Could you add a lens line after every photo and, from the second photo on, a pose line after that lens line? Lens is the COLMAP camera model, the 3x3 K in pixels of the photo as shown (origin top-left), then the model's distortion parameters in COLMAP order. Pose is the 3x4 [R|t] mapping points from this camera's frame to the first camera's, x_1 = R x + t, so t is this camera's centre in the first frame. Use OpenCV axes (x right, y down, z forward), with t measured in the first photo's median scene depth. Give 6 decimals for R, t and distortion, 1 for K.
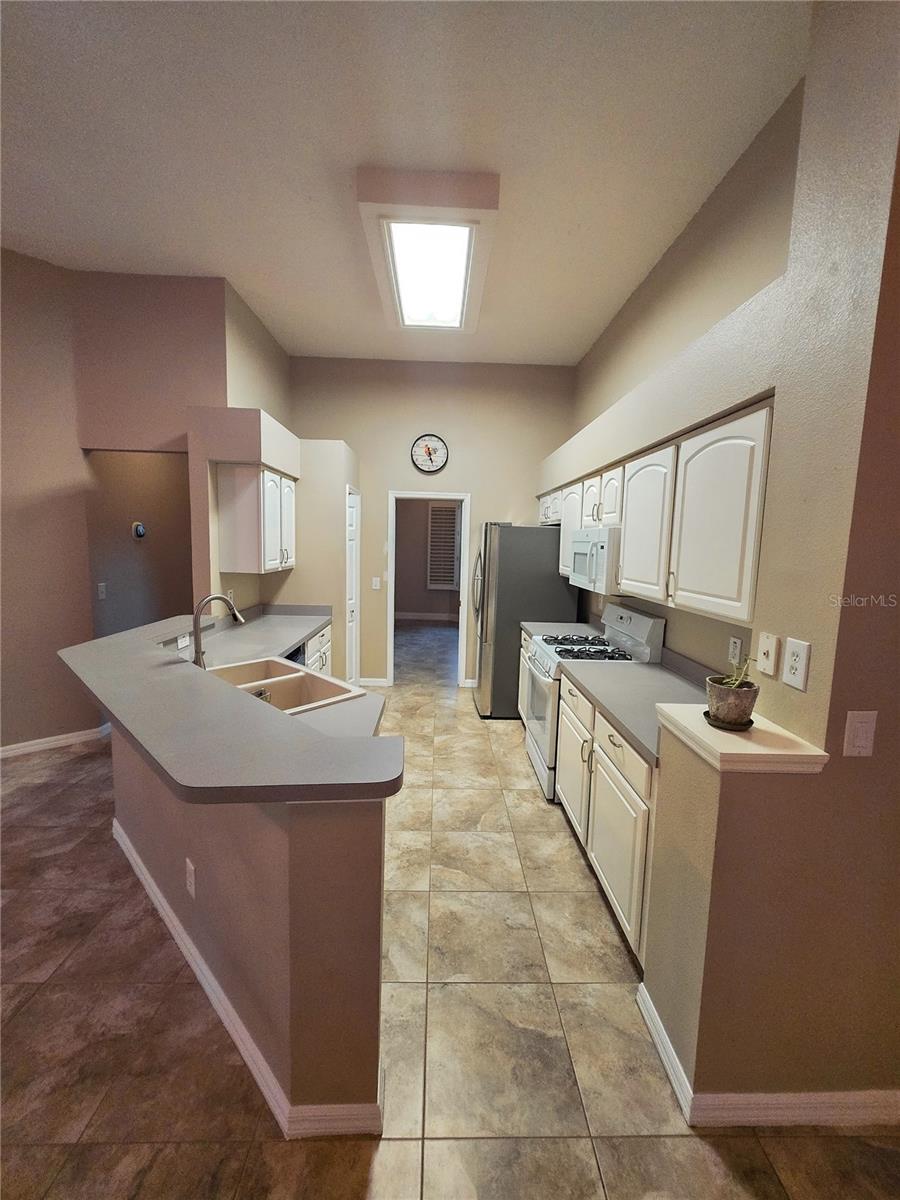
lens RADIAL K [[475.0, 0, 452.3], [0, 475.0, 595.3], [0, 0, 1]] dist [0.003017, -0.000408]
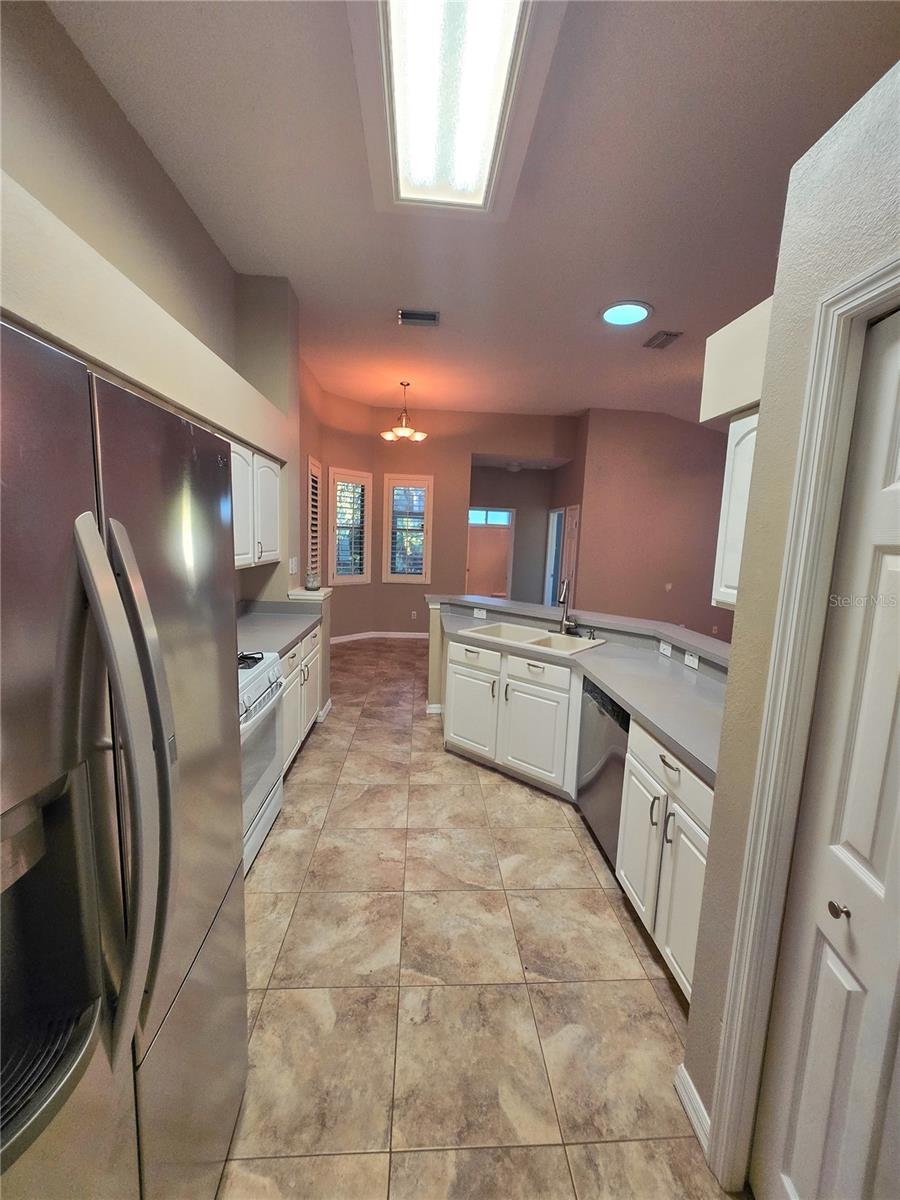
lens RADIAL K [[479.8, 0, 453.6], [0, 479.8, 596.8], [0, 0, 1]] dist [0.001404, 0.000012]
pose [[-0.997158, -0.059850, -0.045769, -0.058718], [-0.068955, 0.969732, 0.234233, -0.185473], [0.030365, 0.236724, -0.971102, 1.681632]]
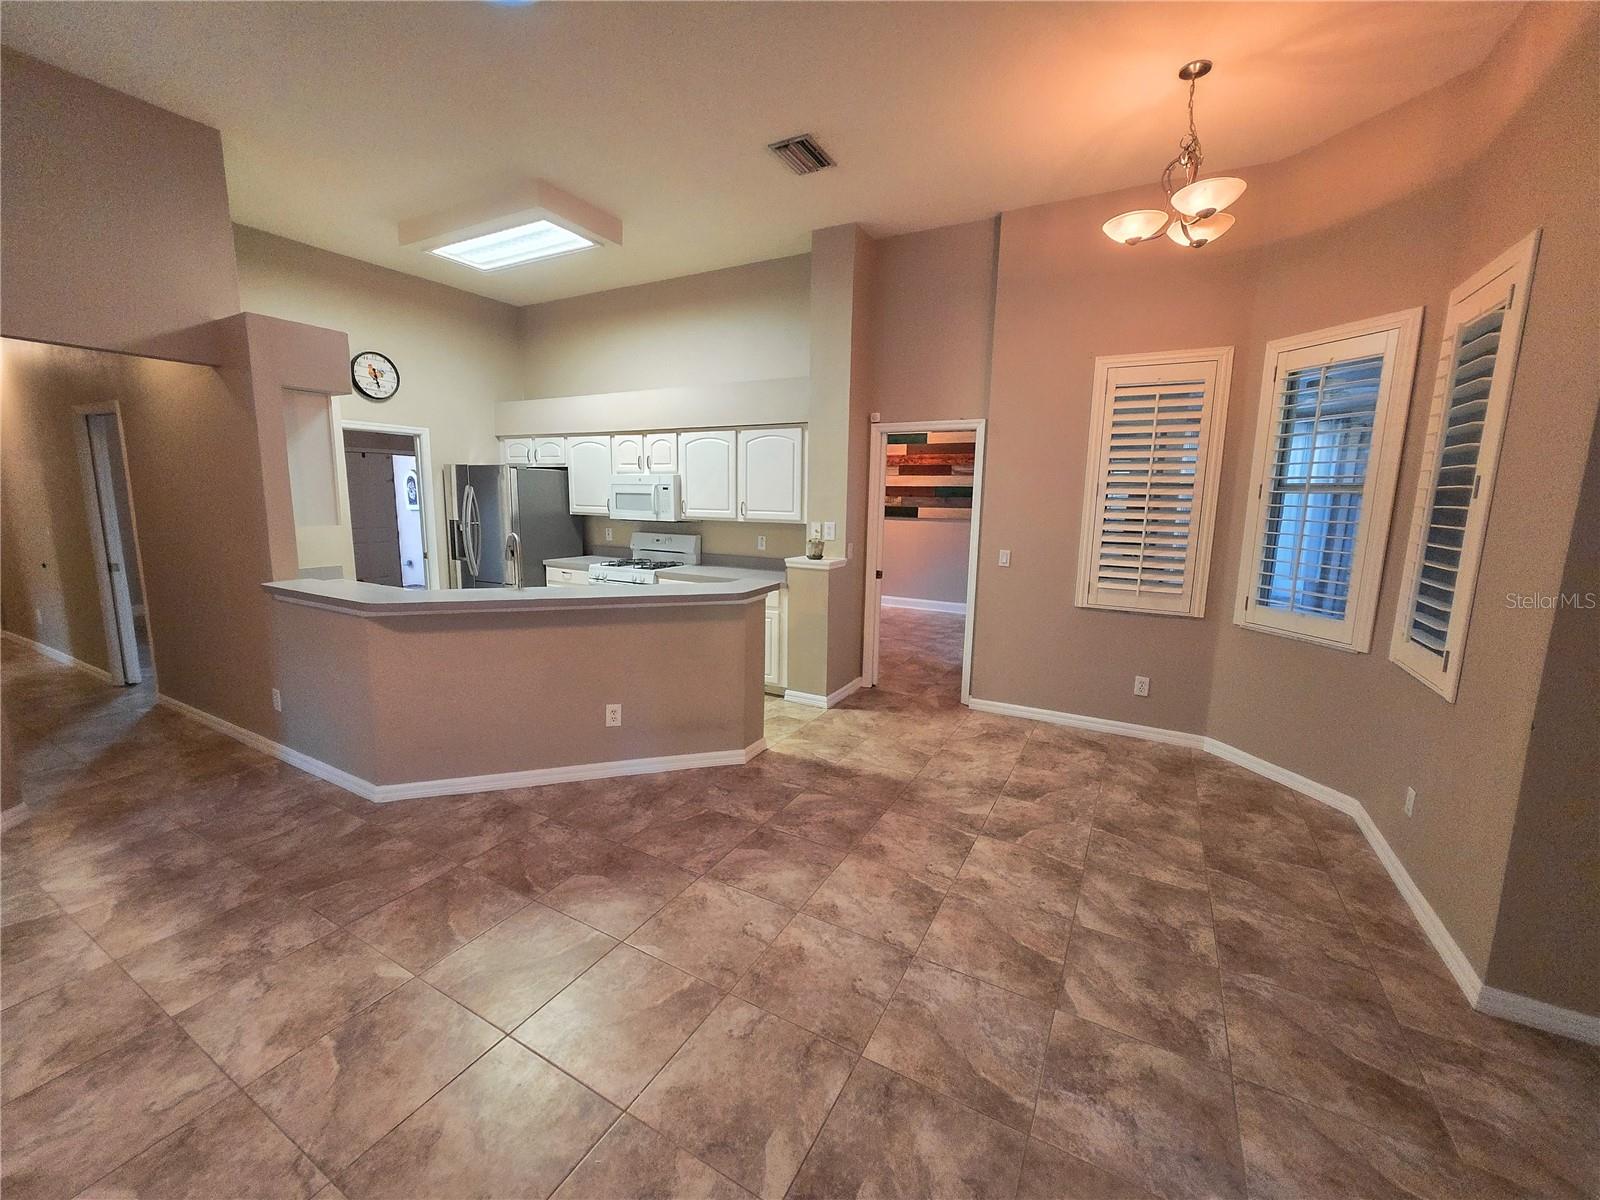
lens RADIAL K [[639.8, 0, 793.8], [0, 639.8, 590.8], [0, 0, 1]] dist [0.001404, 0.000012]
pose [[0.513615, -0.148686, 0.845040, -1.040149], [0.094814, 0.988675, 0.116331, 0.014791], [-0.852766, 0.020372, 0.521895, -0.295399]]
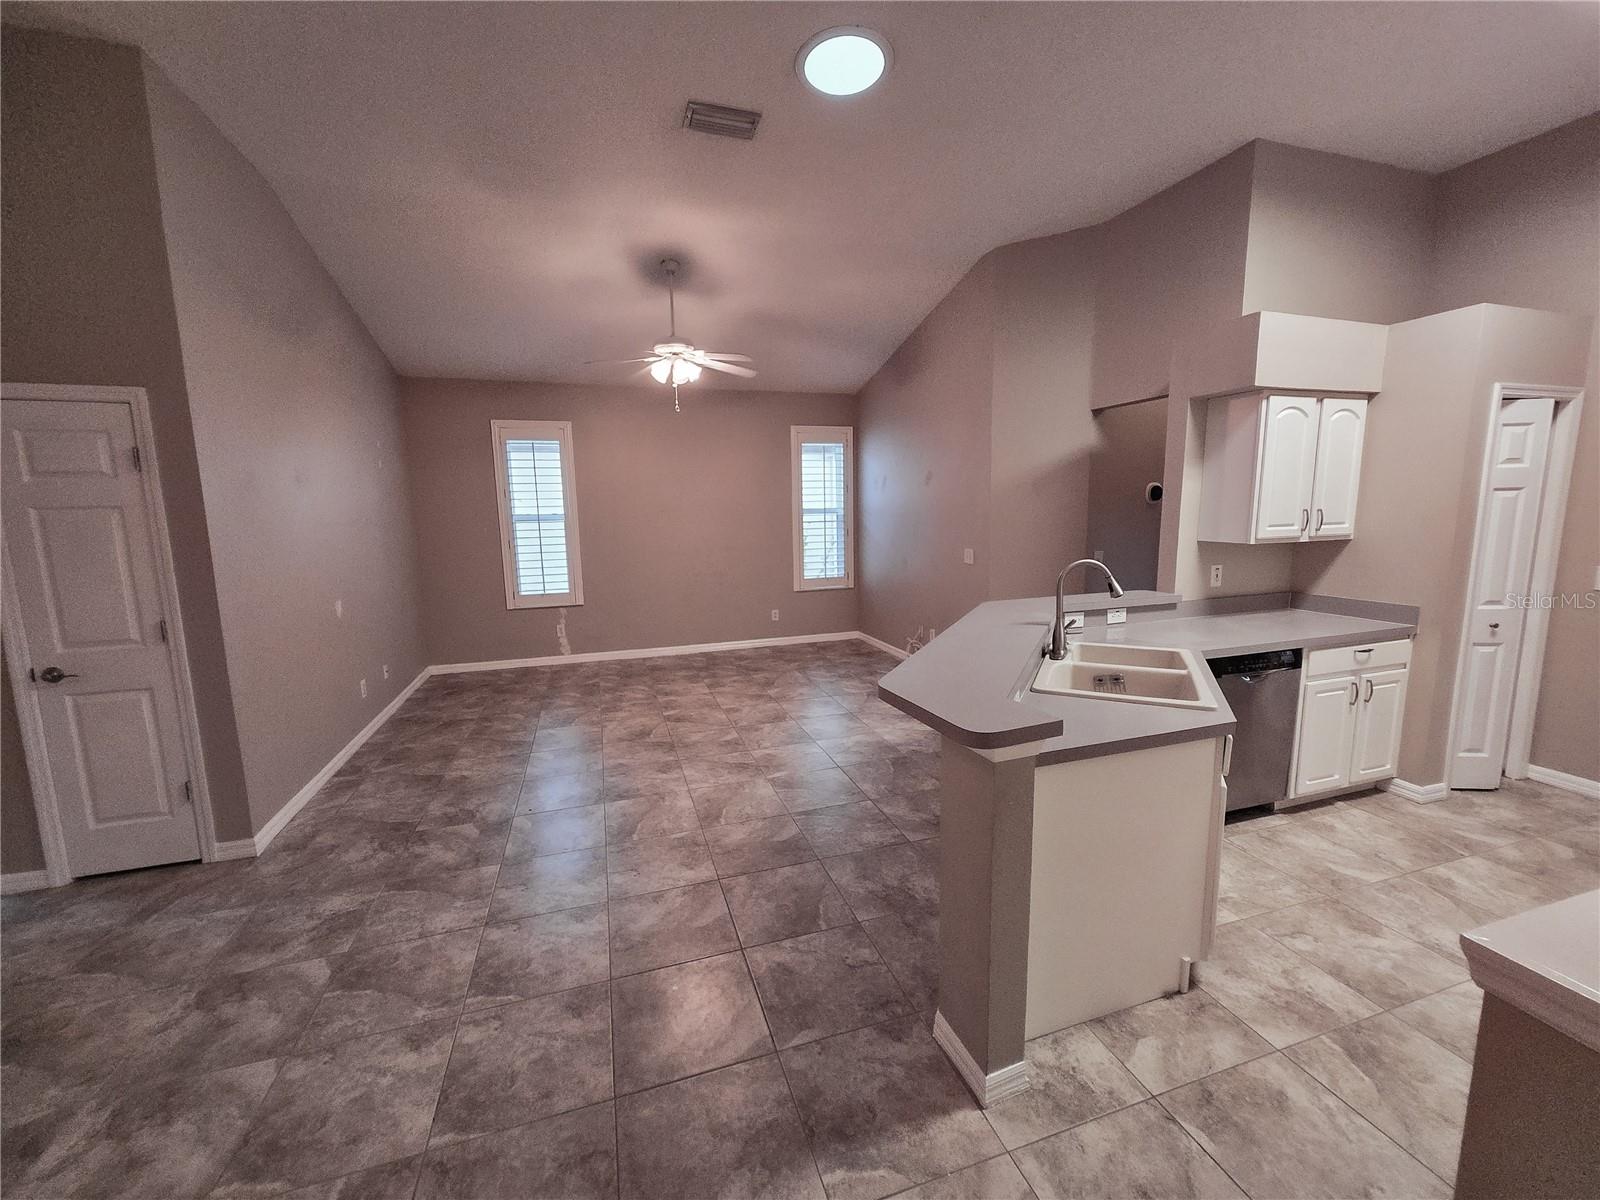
lens RADIAL K [[631.7, 0, 792.5], [0, 631.7, 597.2], [0, 0, 1]] dist [0.001474, 0.000041]
pose [[0.275192, 0.106128, -0.955514, 0.349393], [-0.081548, 0.992883, 0.086792, 0.007741], [0.957925, 0.054035, 0.281888, 0.084328]]
